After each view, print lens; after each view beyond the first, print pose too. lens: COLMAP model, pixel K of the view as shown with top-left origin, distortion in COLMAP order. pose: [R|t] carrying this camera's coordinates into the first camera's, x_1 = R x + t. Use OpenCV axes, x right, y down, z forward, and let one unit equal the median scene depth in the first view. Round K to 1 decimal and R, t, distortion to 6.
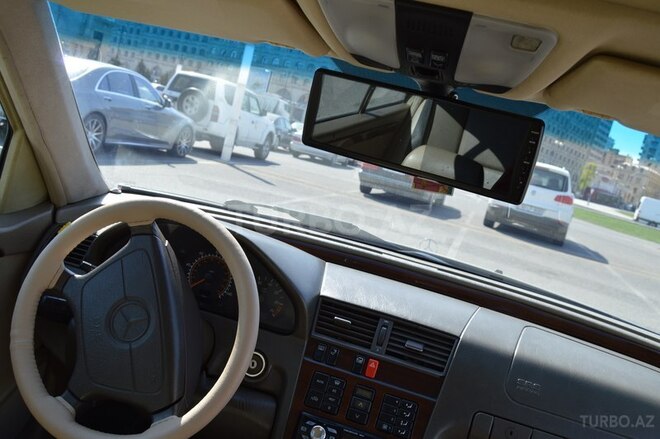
lens RADIAL K [[644.8, 0, 325.2], [0, 644.8, 224.6], [0, 0, 1]] dist [-0.009678, 0.000000]
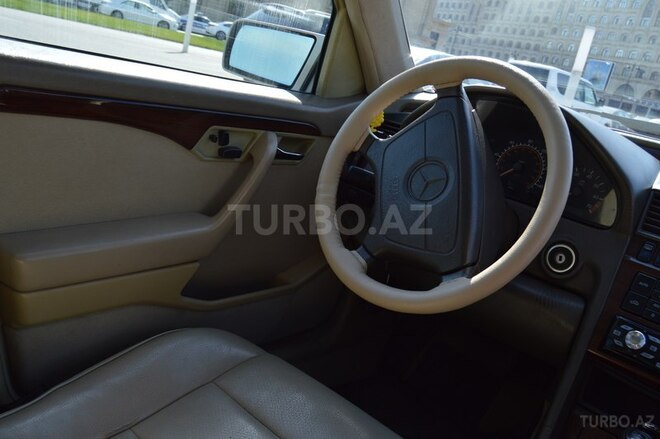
lens RADIAL K [[644.8, 0, 324.7], [0, 644.8, 226.4], [0, 0, 1]] dist [-0.009678, 0.000000]
pose [[0.881219, 0.077535, -0.466306, 0.010869], [-0.075520, 0.996878, 0.023041, 0.178440], [0.466637, 0.014911, 0.884323, 0.074345]]
